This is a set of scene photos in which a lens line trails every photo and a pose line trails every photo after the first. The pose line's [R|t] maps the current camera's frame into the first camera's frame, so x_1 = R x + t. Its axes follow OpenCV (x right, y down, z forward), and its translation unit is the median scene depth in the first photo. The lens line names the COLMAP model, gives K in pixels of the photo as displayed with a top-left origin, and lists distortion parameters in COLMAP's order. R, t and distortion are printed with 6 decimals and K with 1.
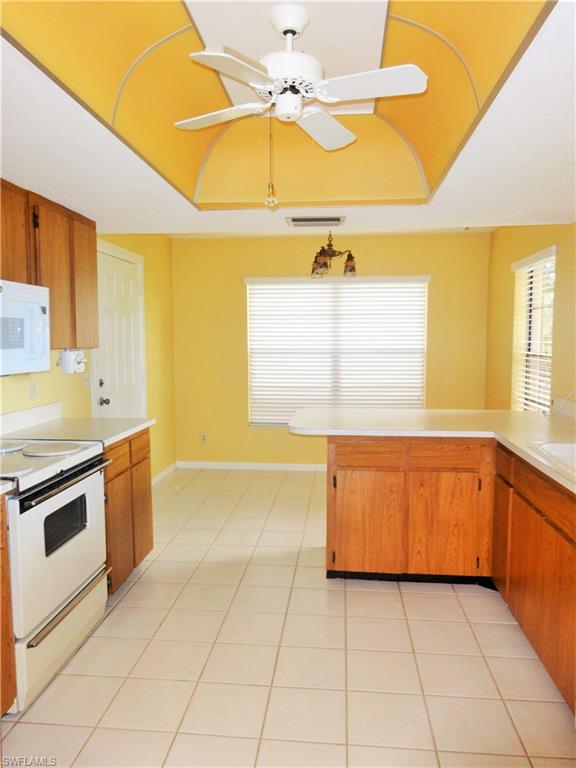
lens RADIAL K [[571.6, 0, 288.1], [0, 571.6, 384.4], [0, 0, 1]] dist [-0.000629, 0.006253]
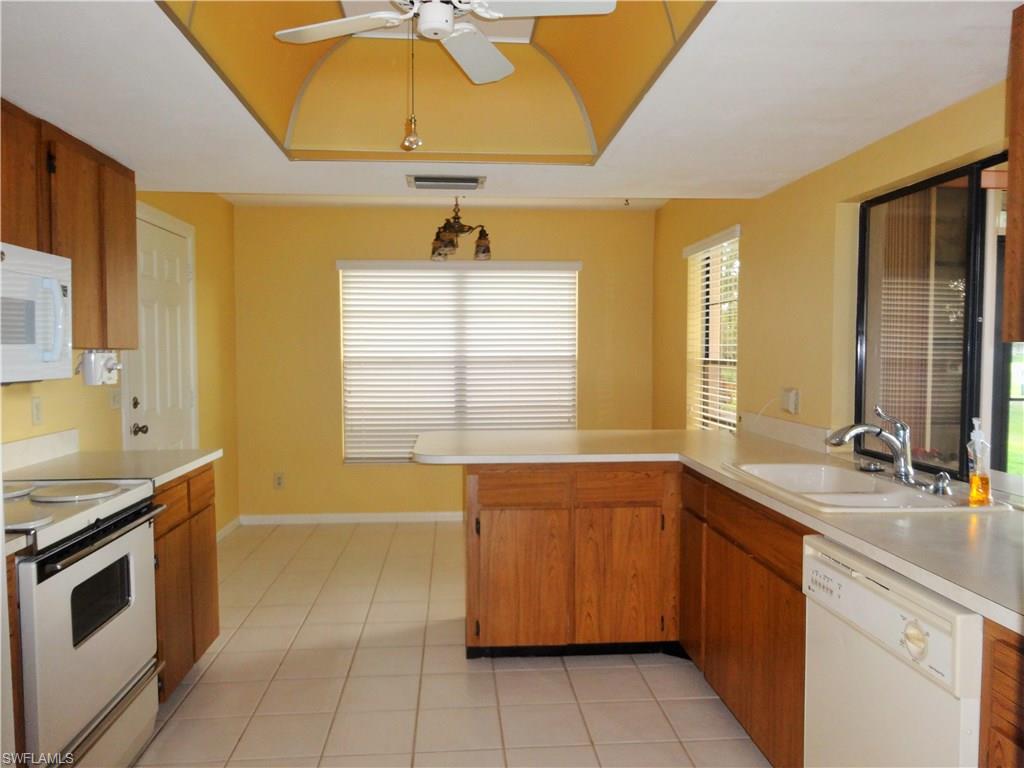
lens RADIAL K [[762.1, 0, 511.5], [0, 762.1, 383.0], [0, 0, 1]] dist [-0.000629, 0.006253]
pose [[0.984863, -0.008962, 0.173104, -0.044962], [0.015806, 0.999145, -0.038199, 0.020852], [-0.172614, 0.040357, 0.984163, 0.002877]]
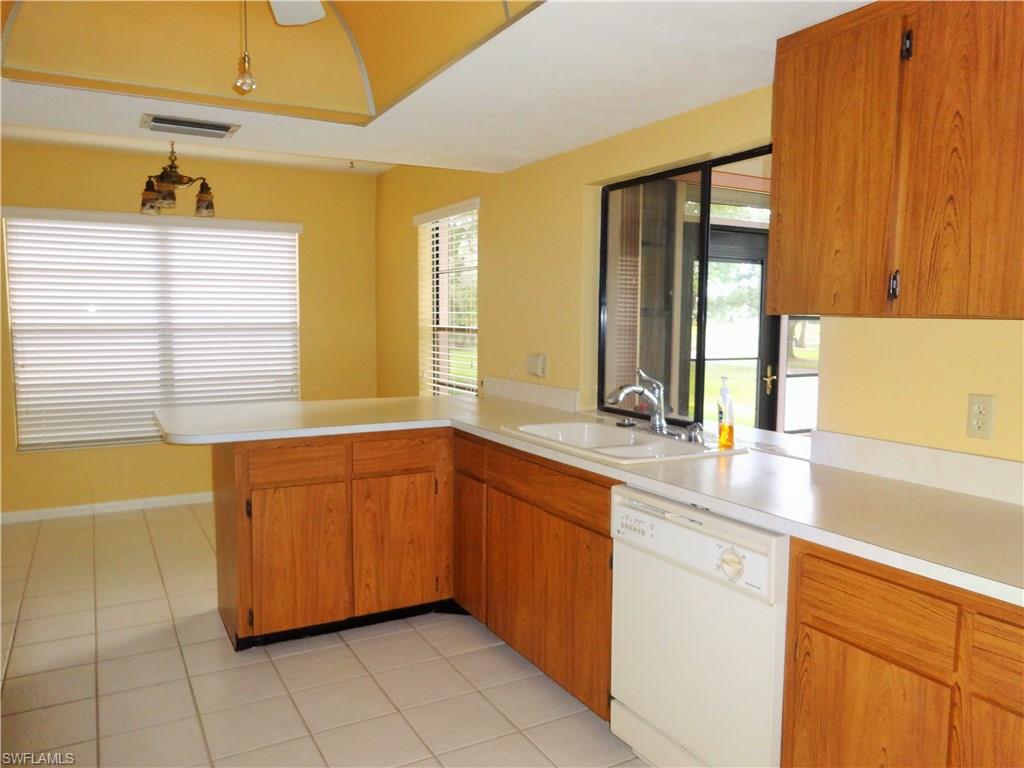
lens RADIAL K [[762.1, 0, 510.9], [0, 762.1, 383.4], [0, 0, 1]] dist [-0.000629, 0.006253]
pose [[0.822177, -0.046995, 0.567288, -0.170193], [0.043270, 0.998862, 0.020036, 0.013444], [-0.567584, 0.008074, 0.823276, 0.056810]]
